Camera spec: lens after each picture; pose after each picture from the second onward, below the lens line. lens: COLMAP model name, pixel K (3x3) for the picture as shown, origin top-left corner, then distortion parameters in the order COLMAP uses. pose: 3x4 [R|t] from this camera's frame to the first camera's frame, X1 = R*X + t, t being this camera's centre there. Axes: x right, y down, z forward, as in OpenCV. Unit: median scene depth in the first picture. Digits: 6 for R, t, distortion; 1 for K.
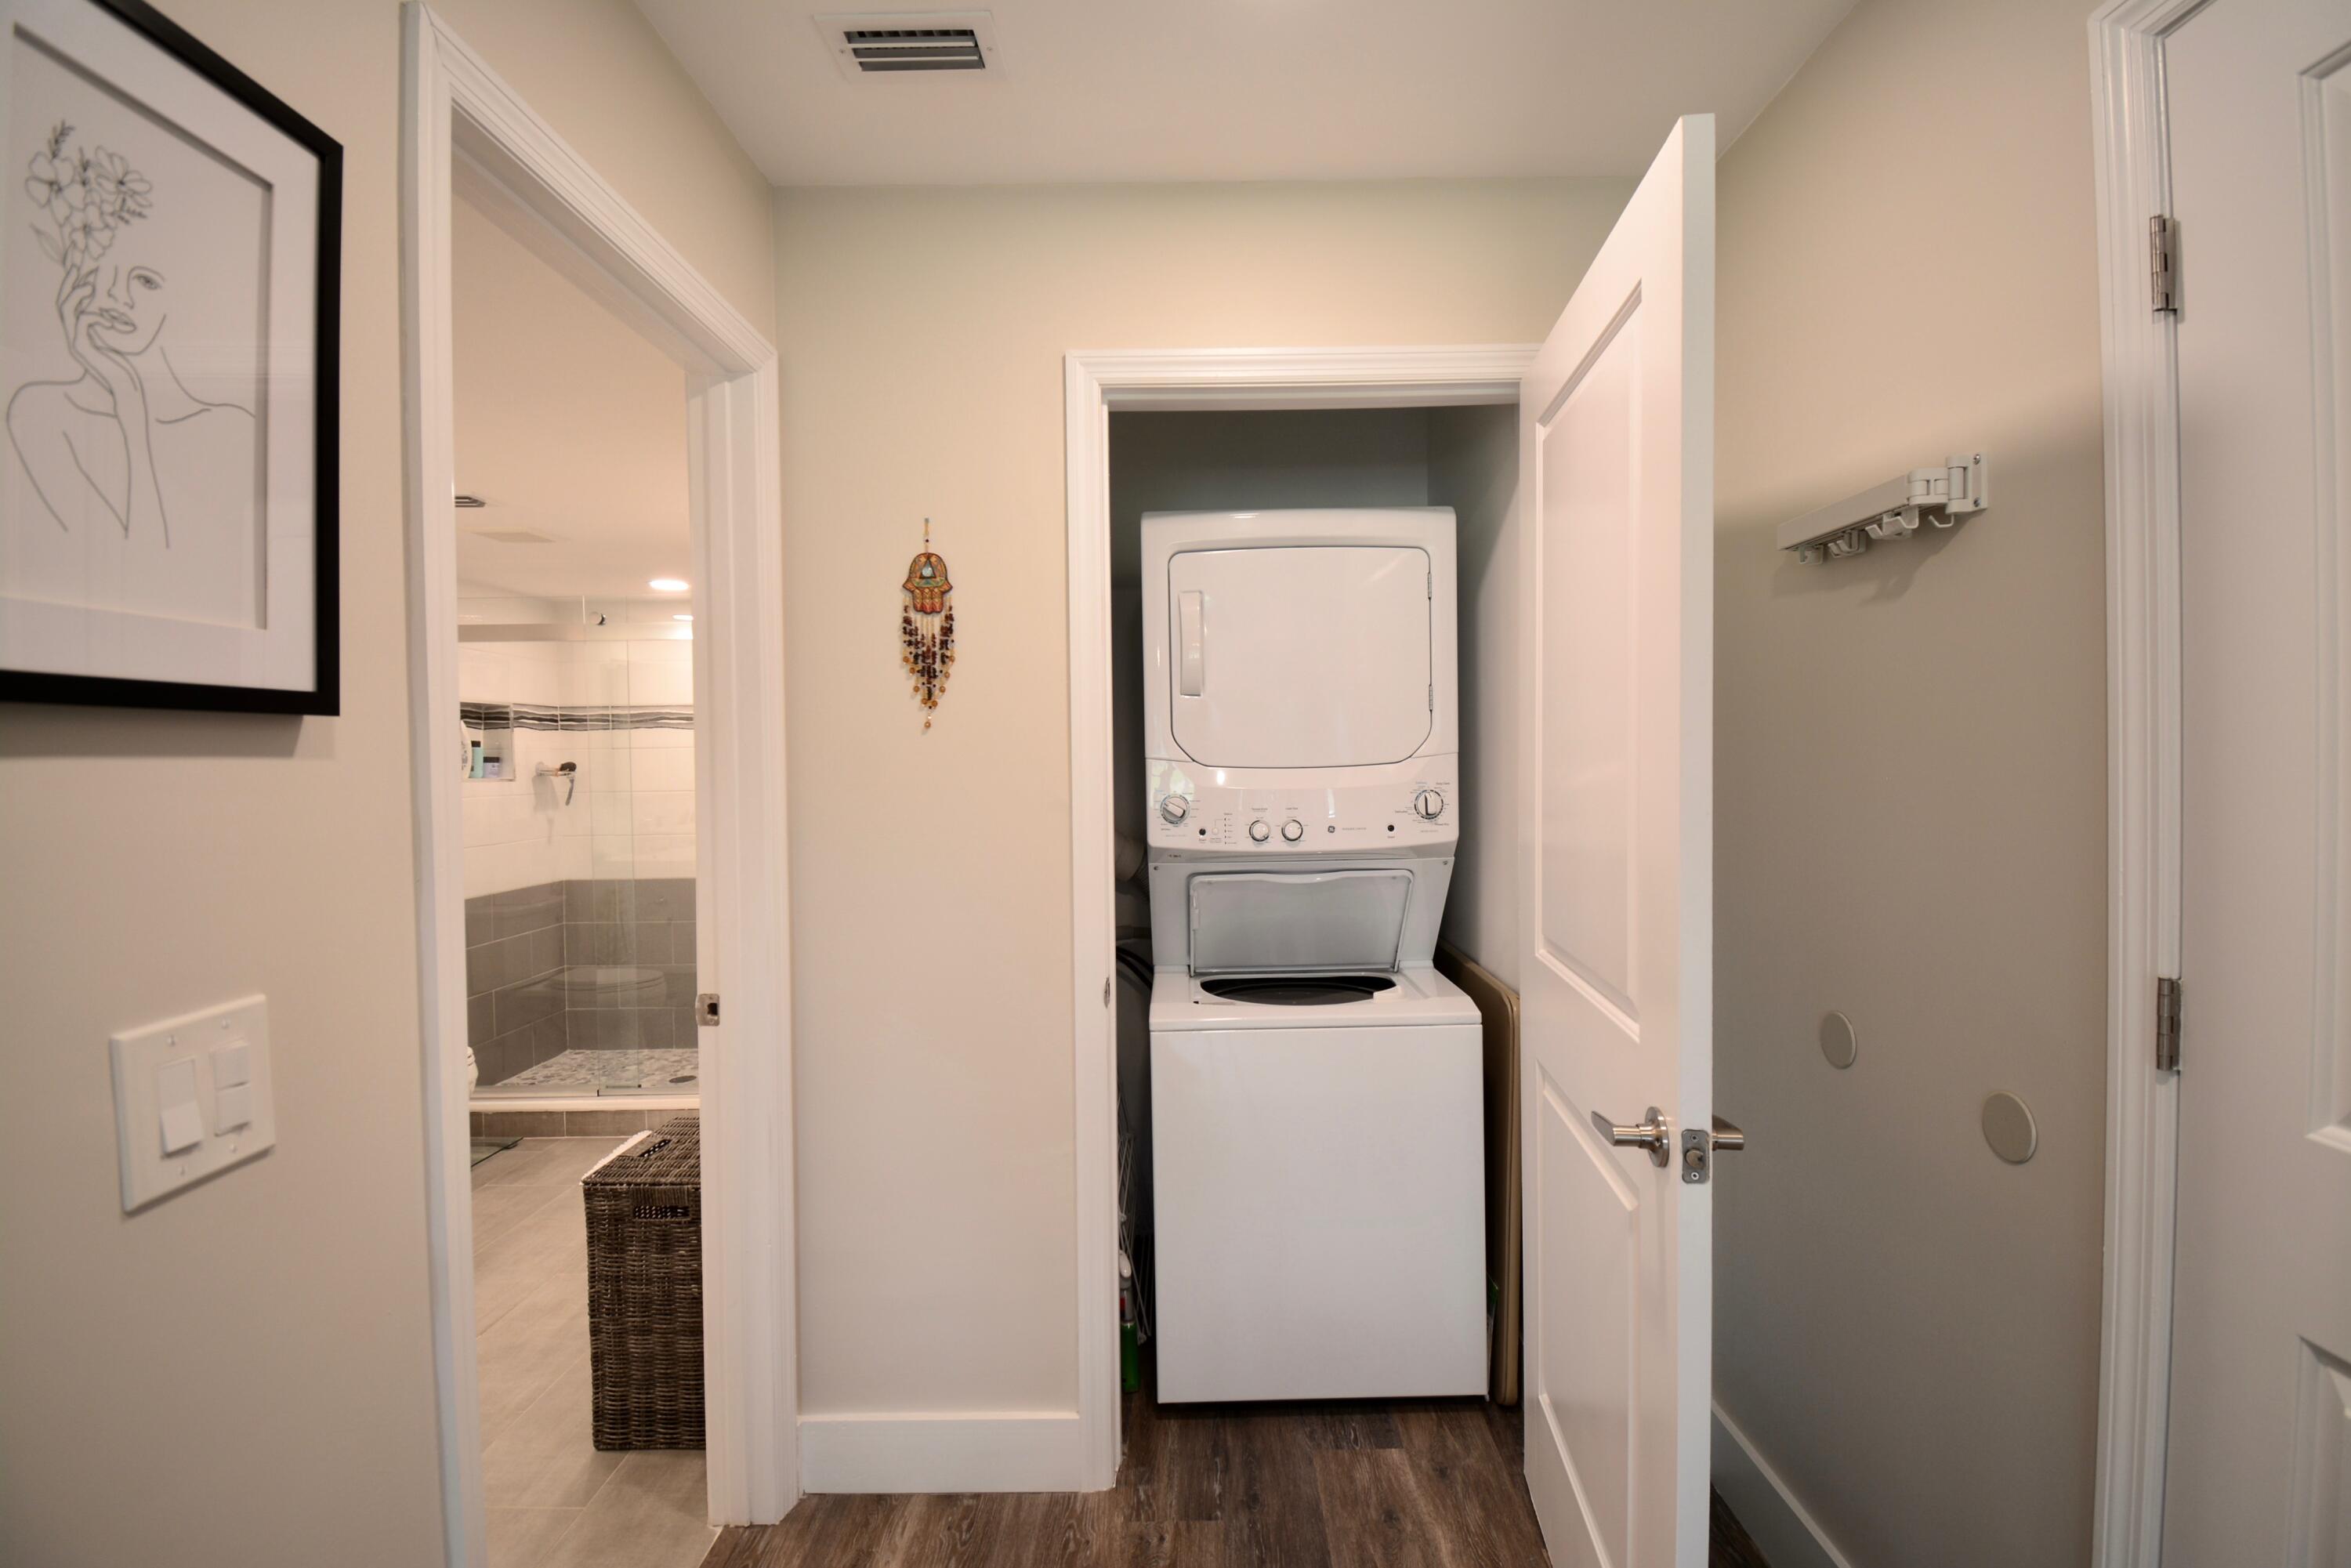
lens RADIAL K [[1053.1, 0, 1187.4], [0, 1053.1, 777.2], [0, 0, 1]] dist [0.025290, -0.029660]
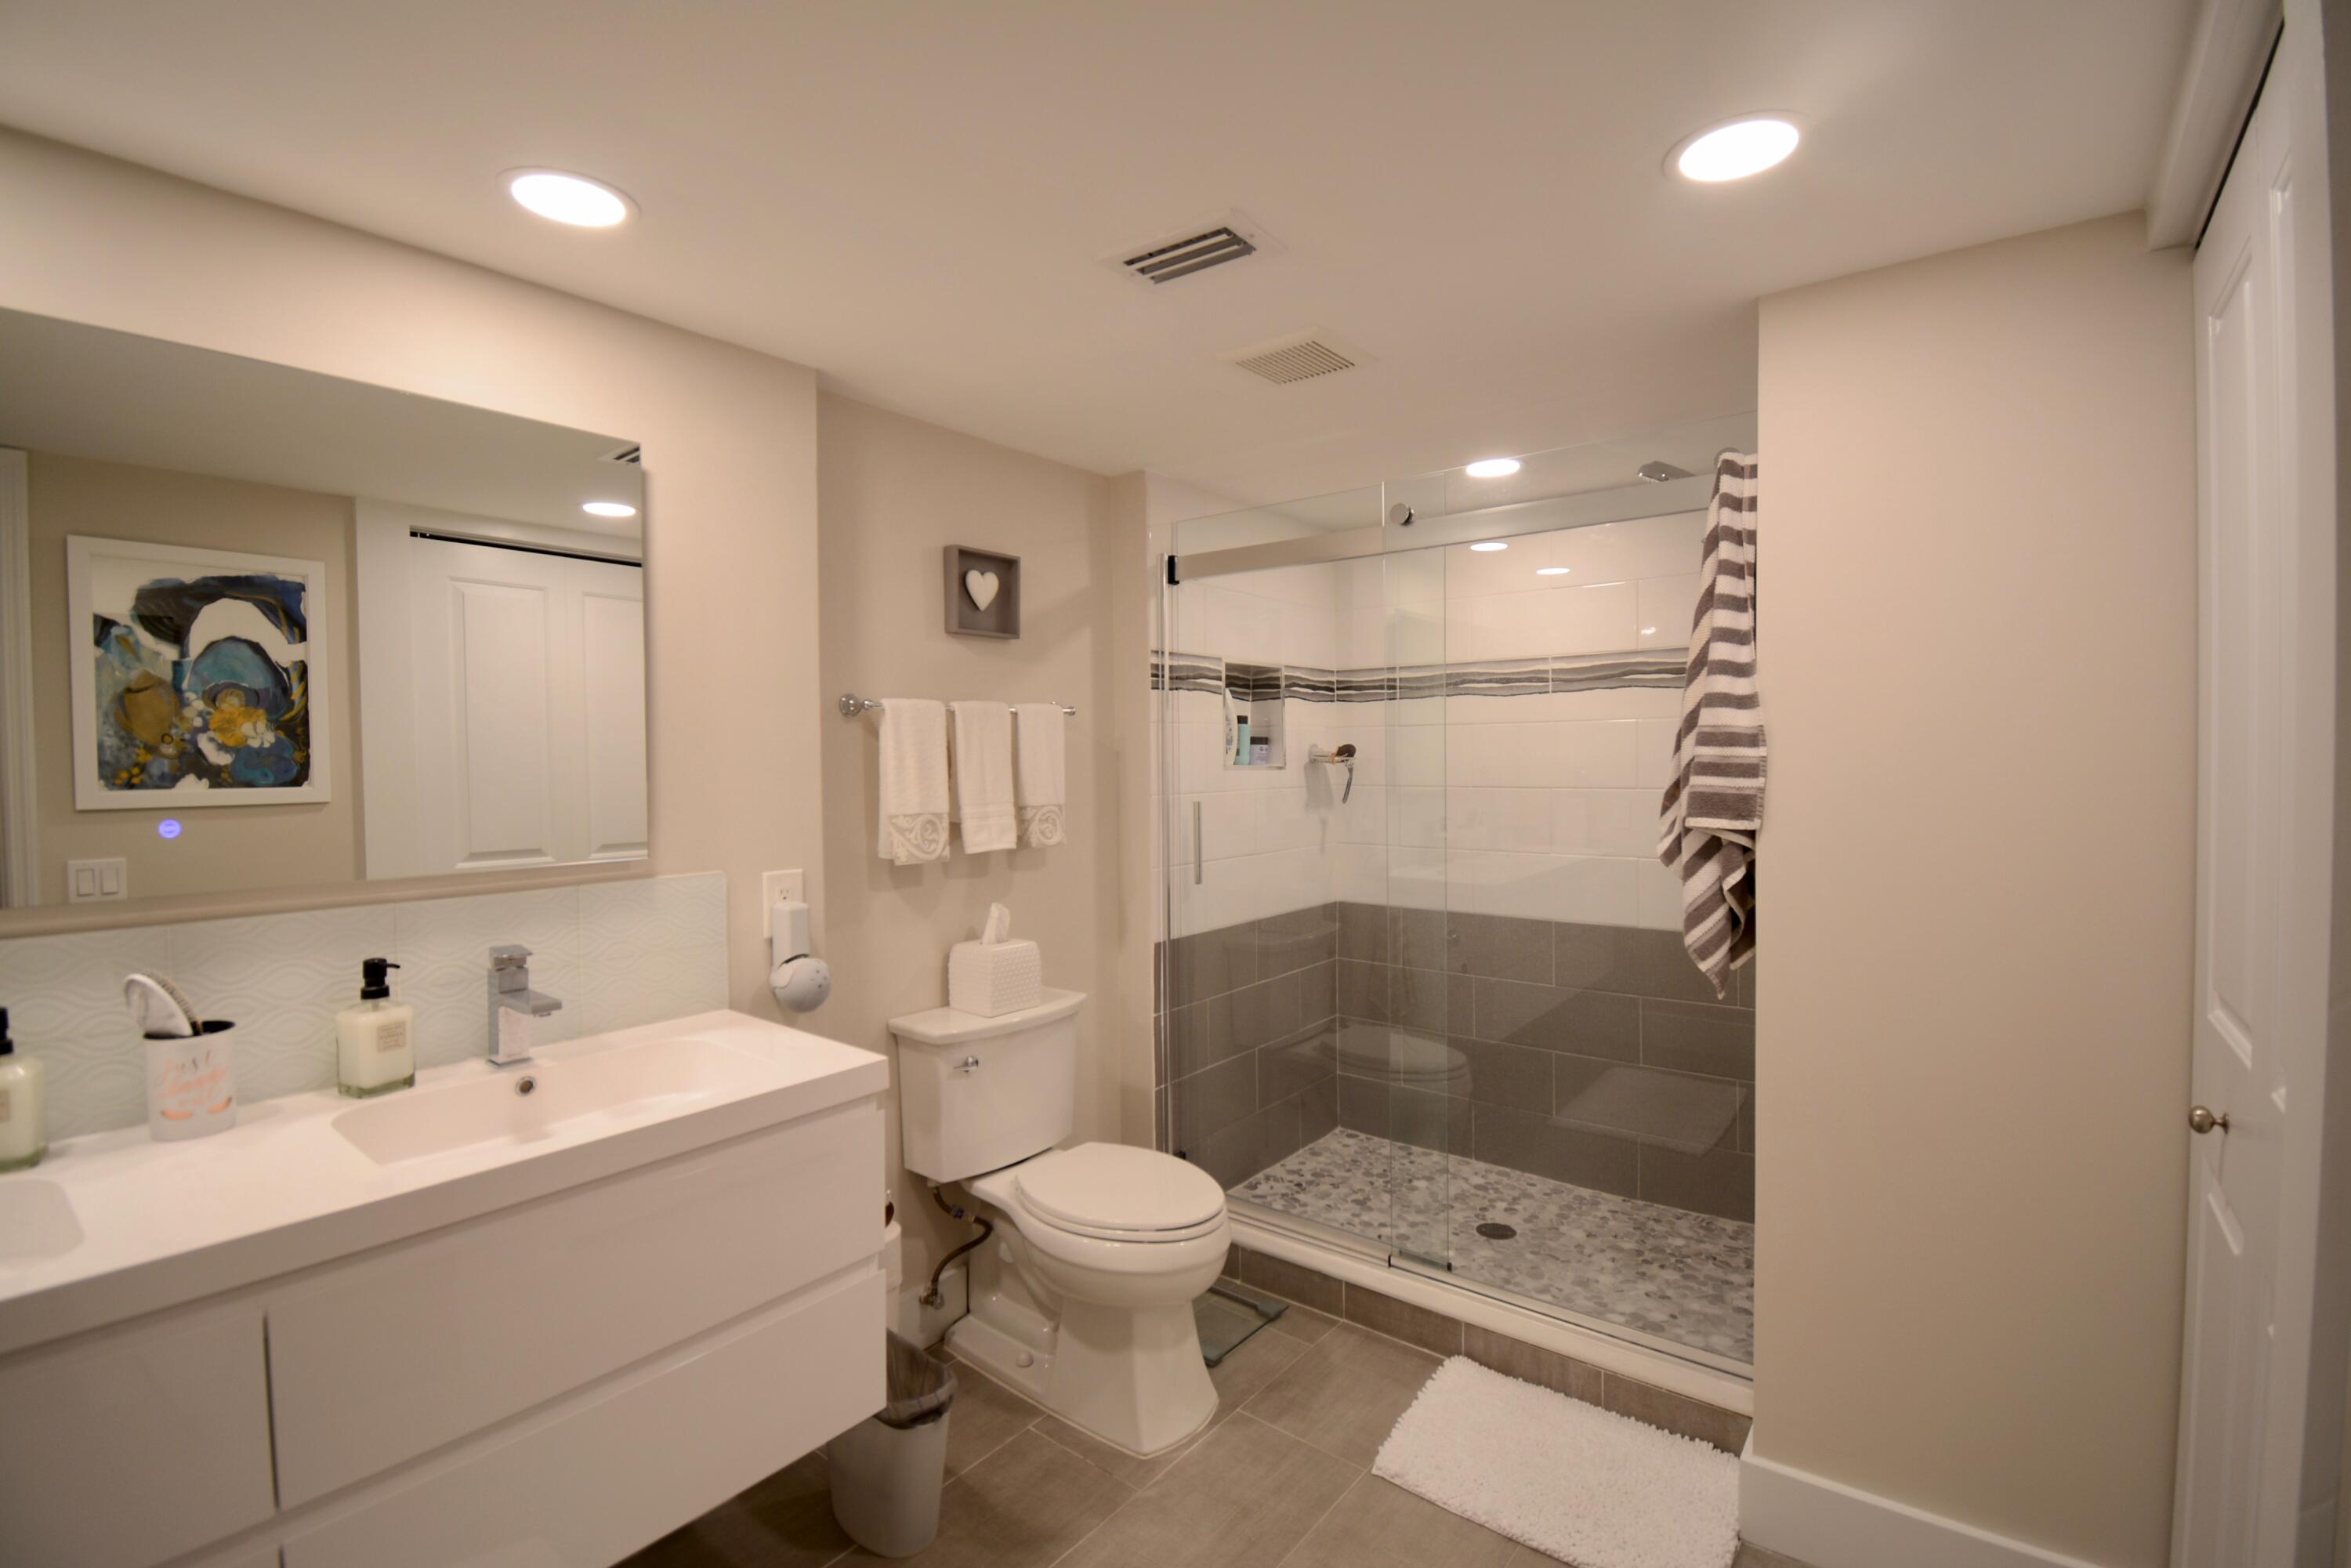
lens RADIAL K [[1053.1, 0, 1187.4], [0, 1053.1, 777.2], [0, 0, 1]] dist [0.025290, -0.029660]
pose [[0.794526, 0.023779, -0.606764, -0.233088], [-0.015123, 0.999698, 0.019376, -0.004090], [0.607041, -0.006219, 0.794646, 0.358643]]
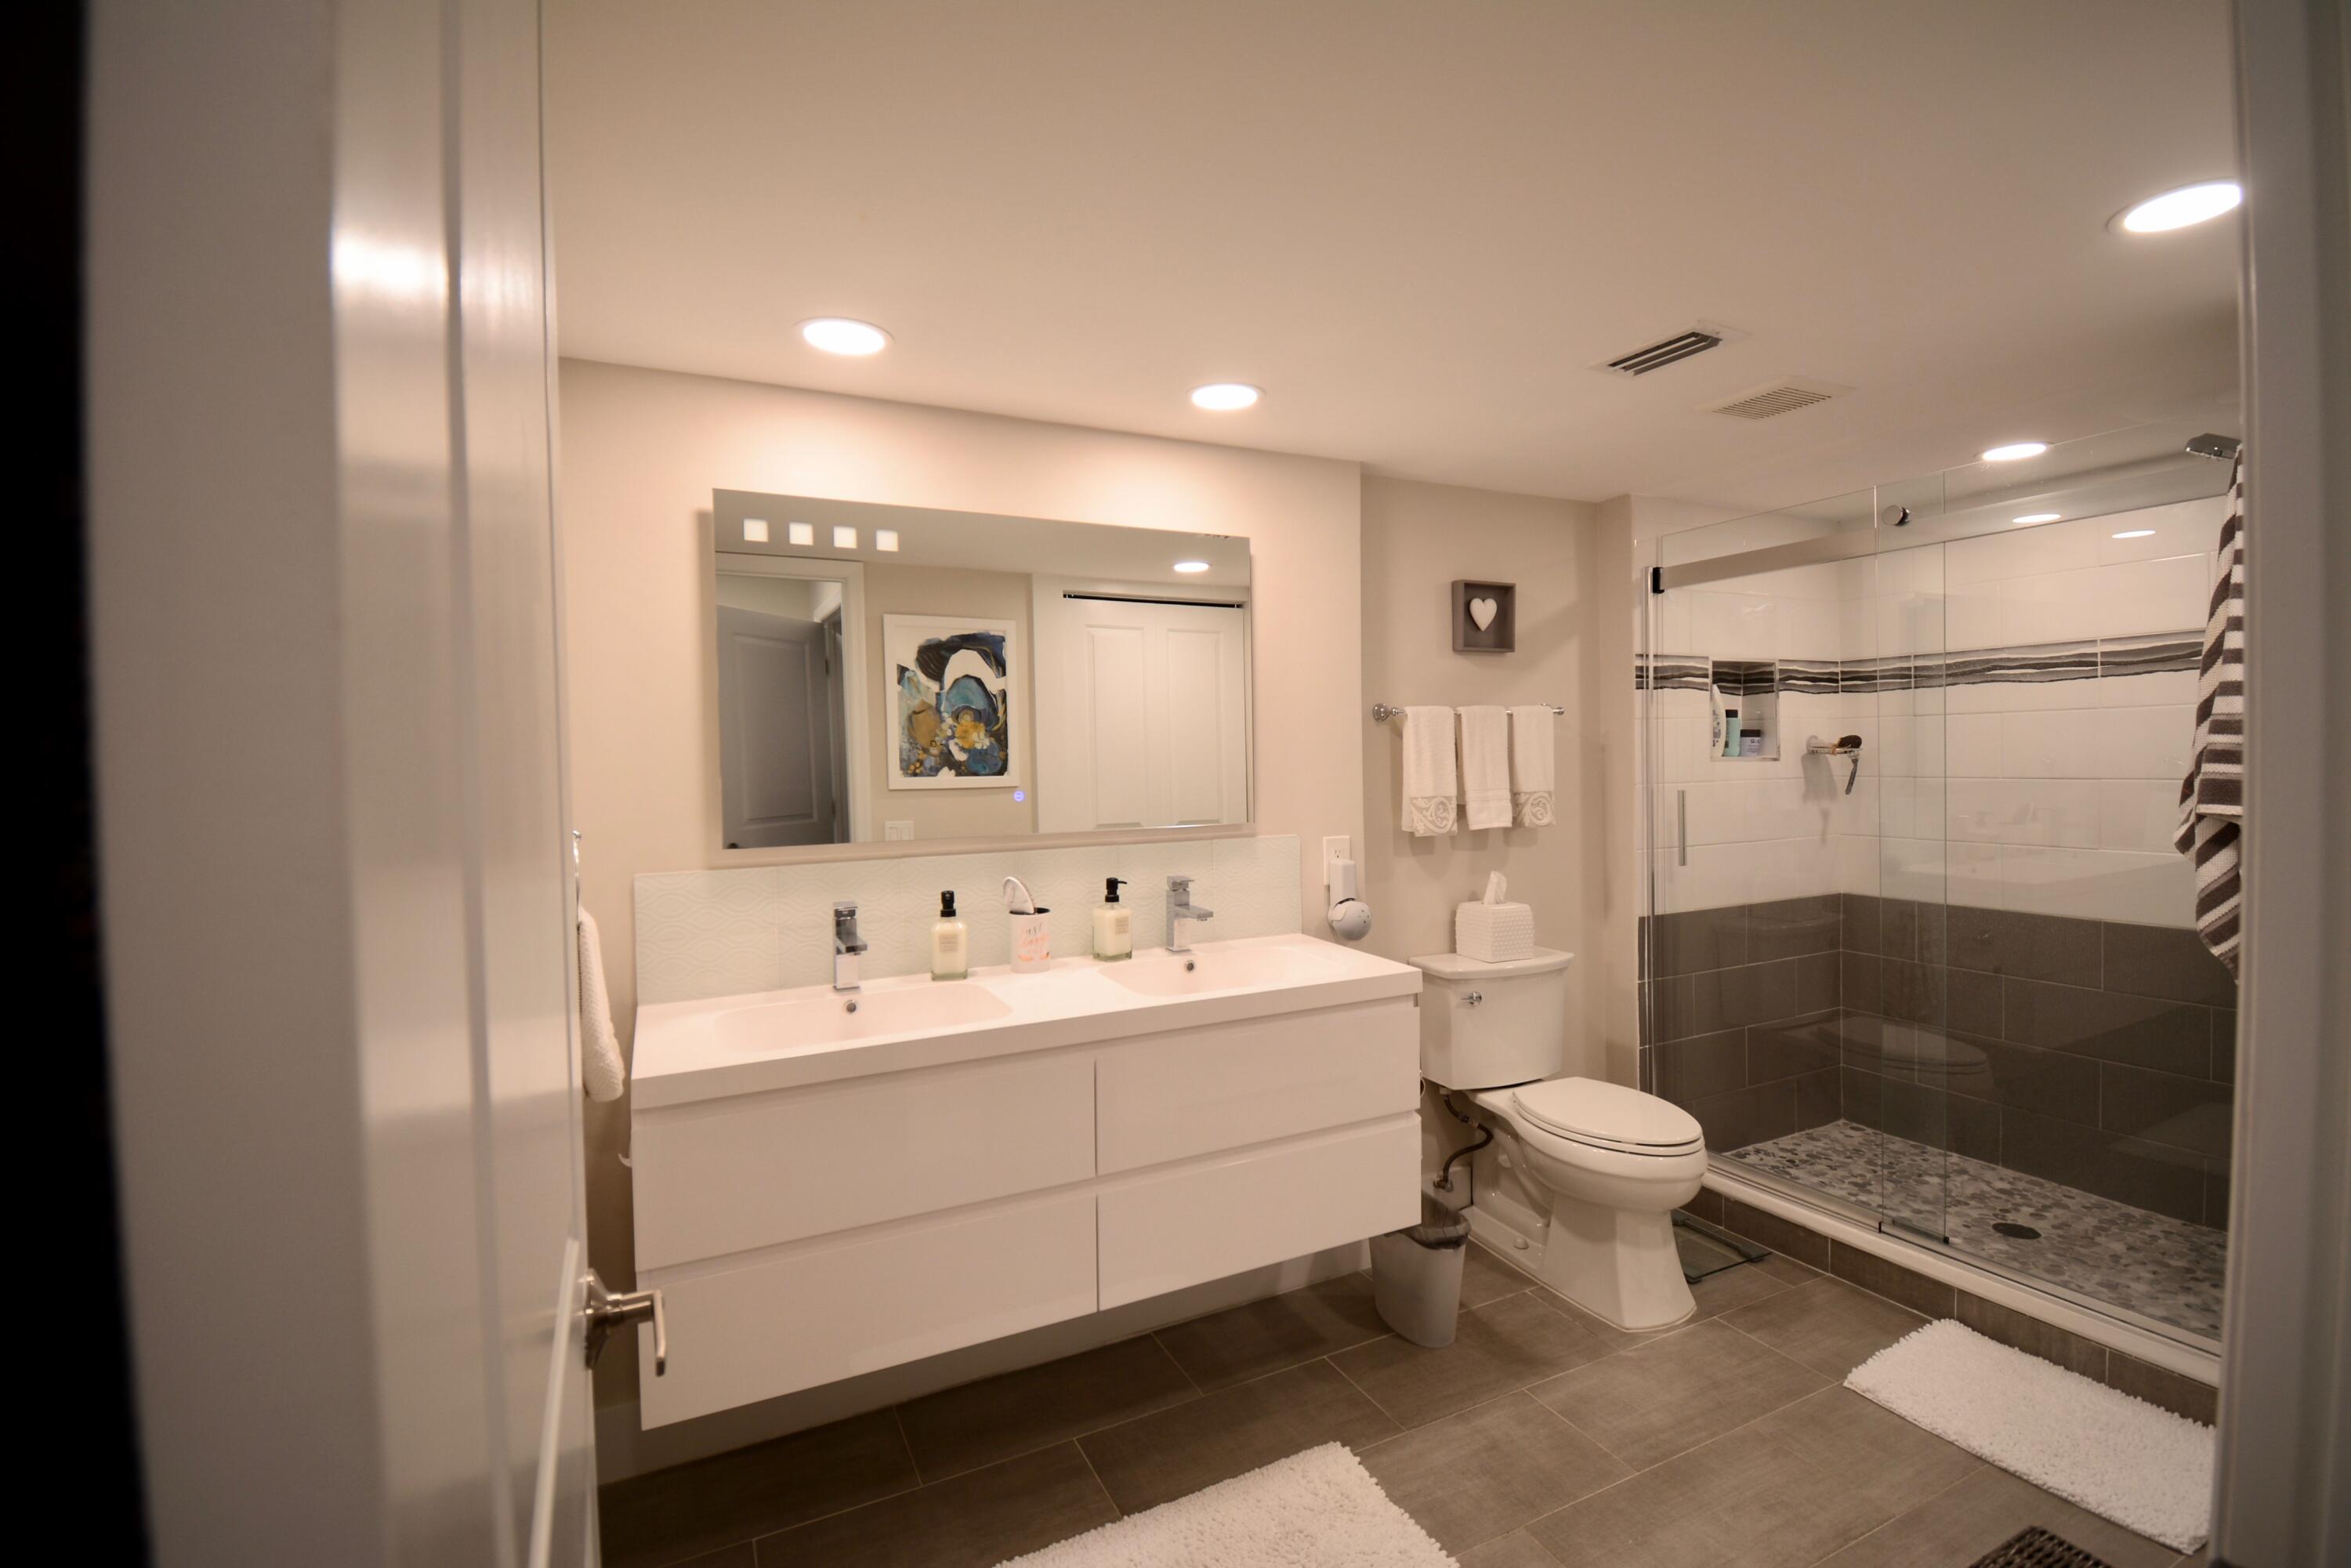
lens RADIAL K [[1053.1, 0, 1187.4], [0, 1053.1, 777.2], [0, 0, 1]] dist [0.025290, -0.029660]
pose [[0.456565, 0.027904, -0.889253, -0.143505], [-0.005298, 0.999576, 0.028646, -0.004012], [0.889675, -0.008368, 0.456519, 0.259985]]
